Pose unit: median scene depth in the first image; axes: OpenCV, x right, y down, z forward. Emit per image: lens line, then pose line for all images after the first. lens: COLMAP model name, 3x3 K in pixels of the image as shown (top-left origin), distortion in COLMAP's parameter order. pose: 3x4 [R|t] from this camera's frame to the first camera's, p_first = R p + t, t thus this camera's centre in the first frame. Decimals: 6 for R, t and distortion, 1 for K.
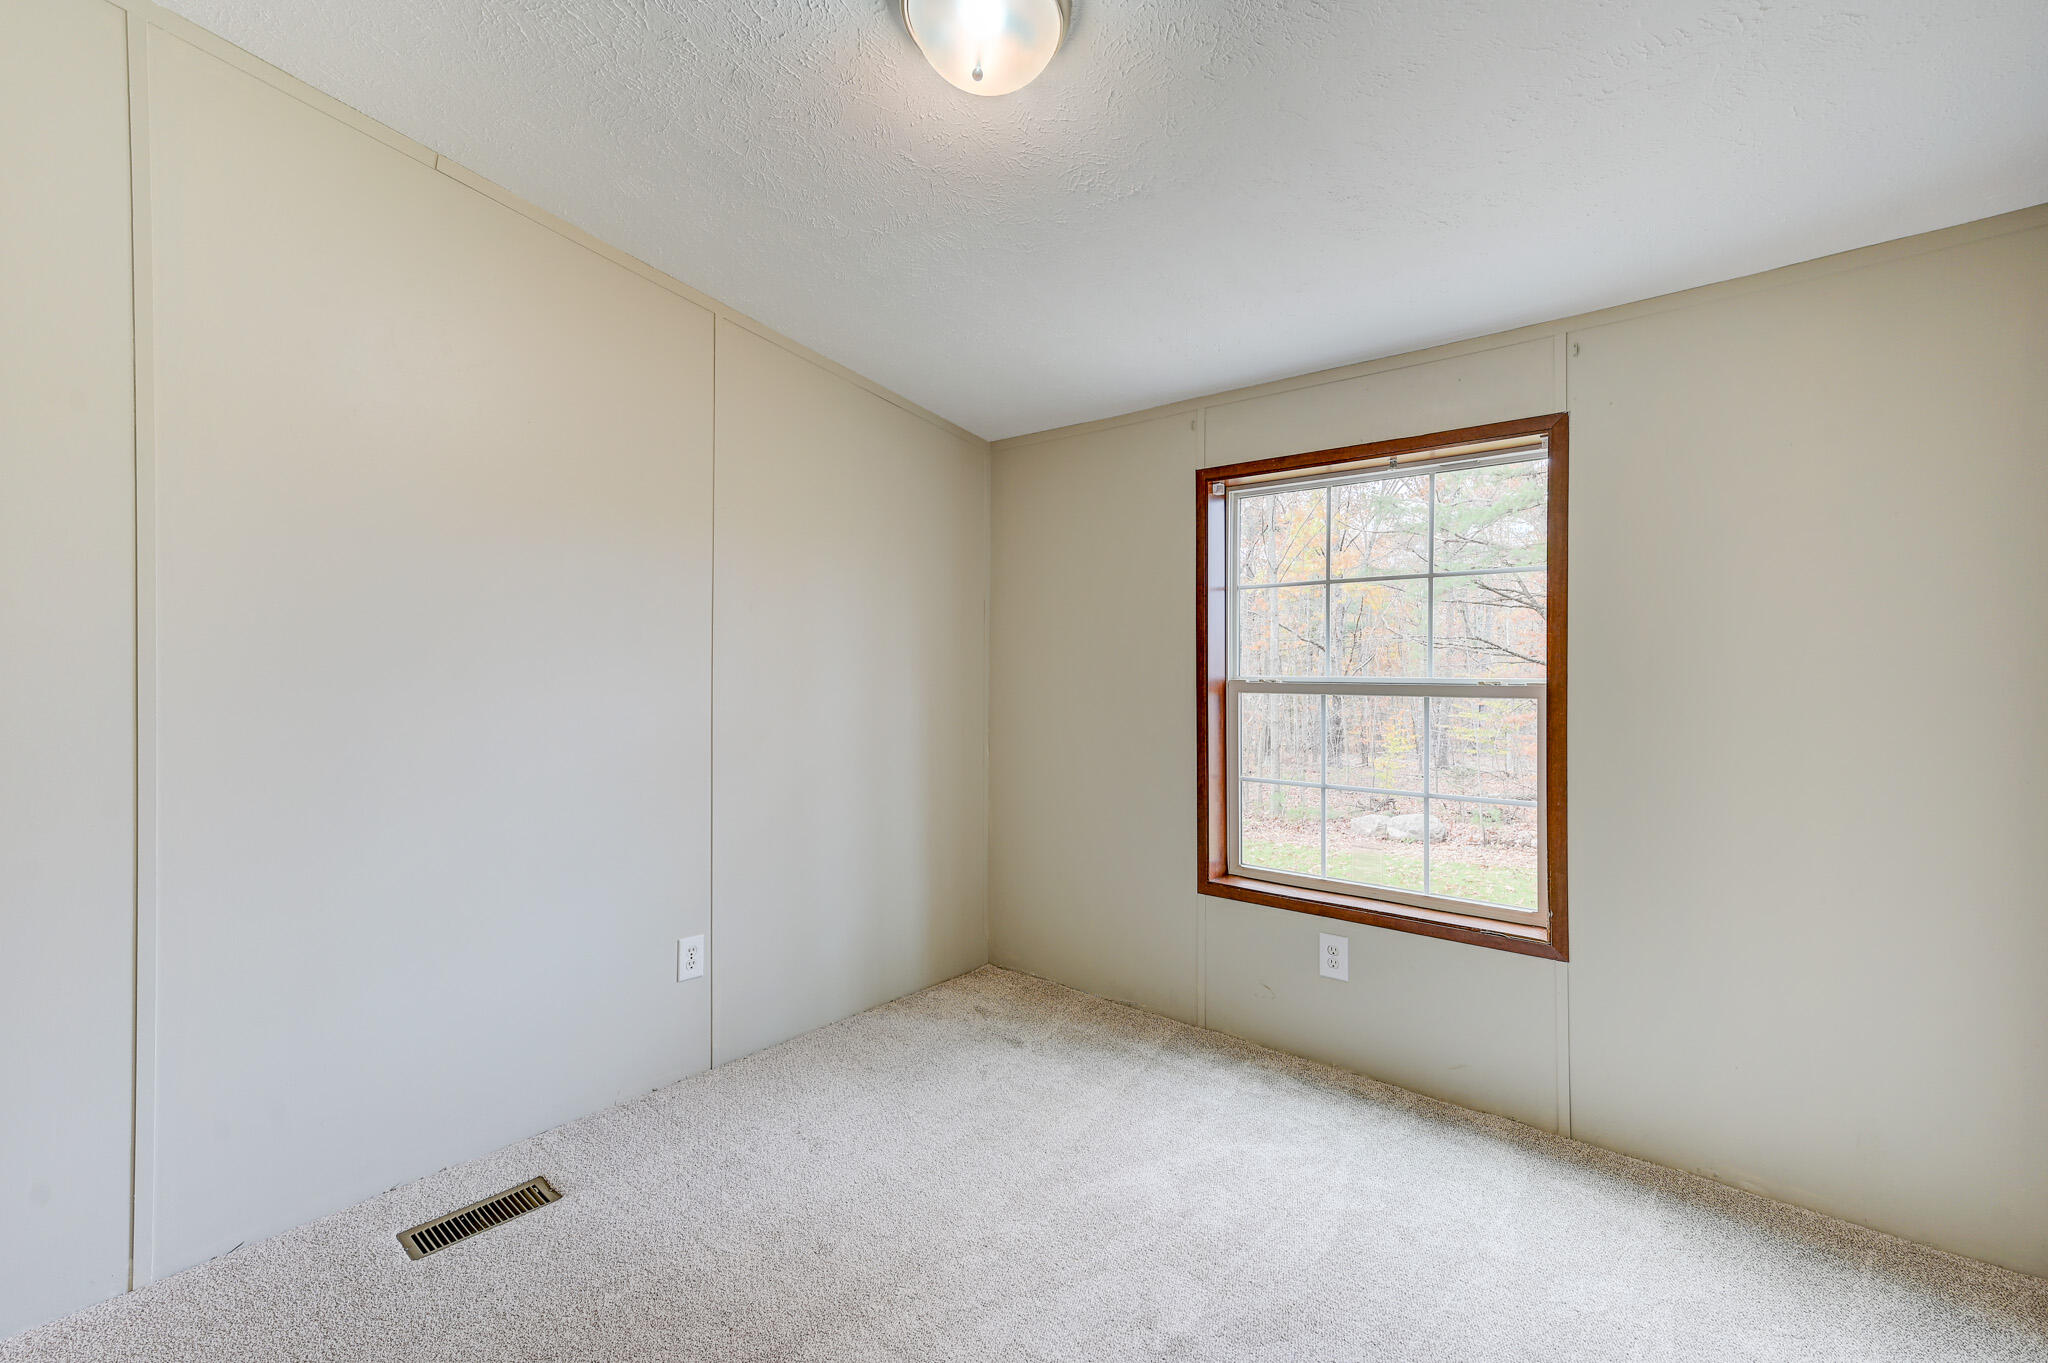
lens RADIAL K [[935.4, 0, 1028.5], [0, 935.4, 672.6], [0, 0, 1]] dist [0.016215, 0.000720]
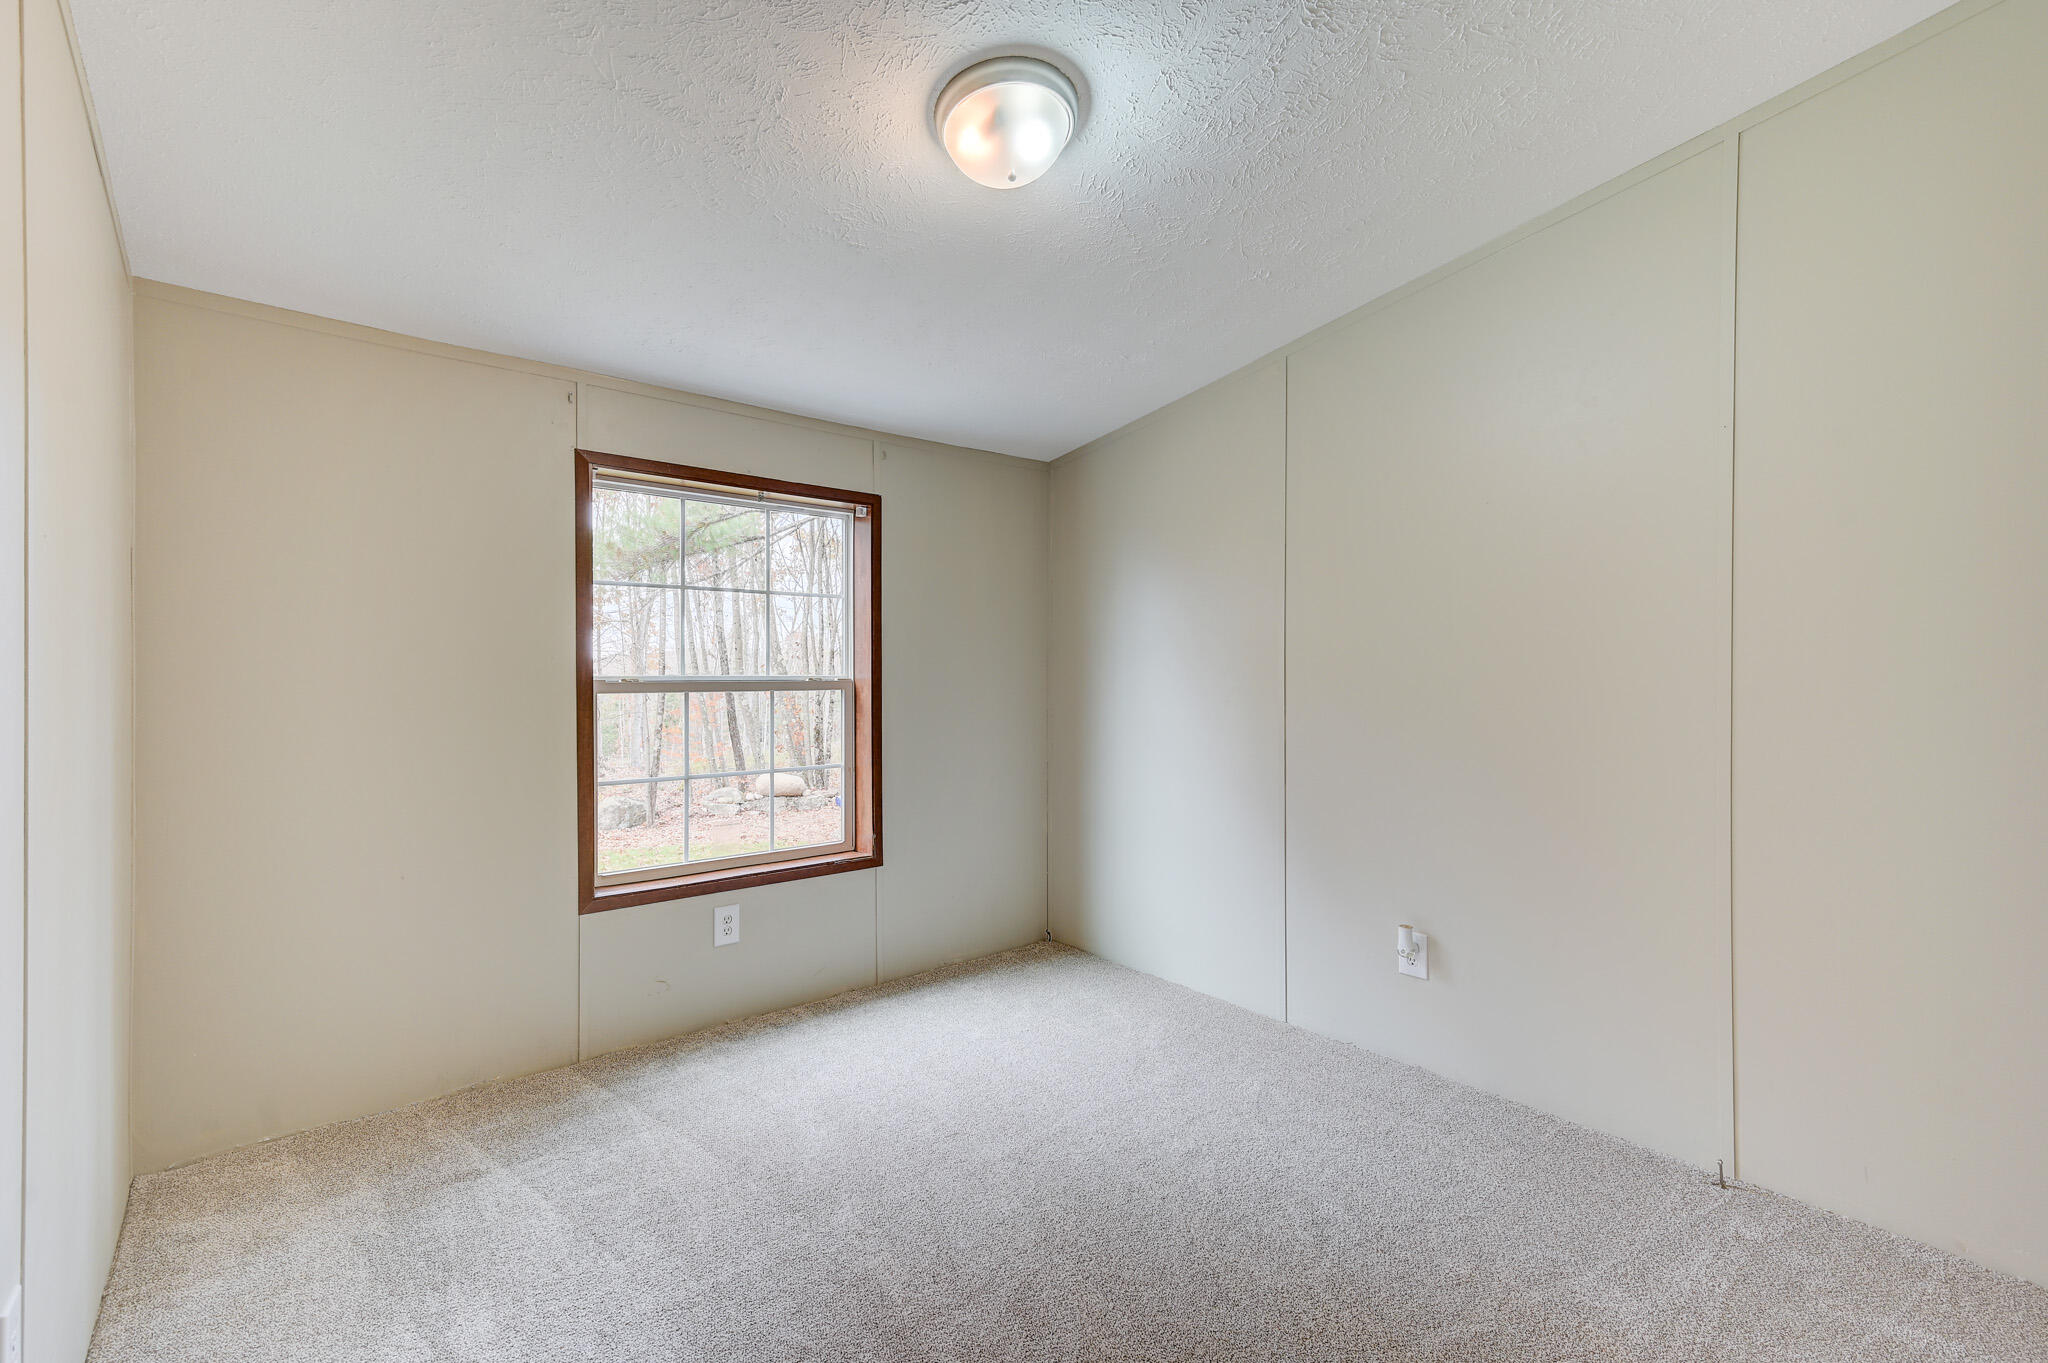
lens RADIAL K [[935.4, 0, 1028.5], [0, 935.4, 672.6], [0, 0, 1]] dist [0.016215, 0.000720]
pose [[0.126572, 0.004175, 0.991949, -0.704980], [0.012327, 0.999907, -0.005781, 0.012539], [-0.991881, 0.012959, 0.126509, 0.476079]]
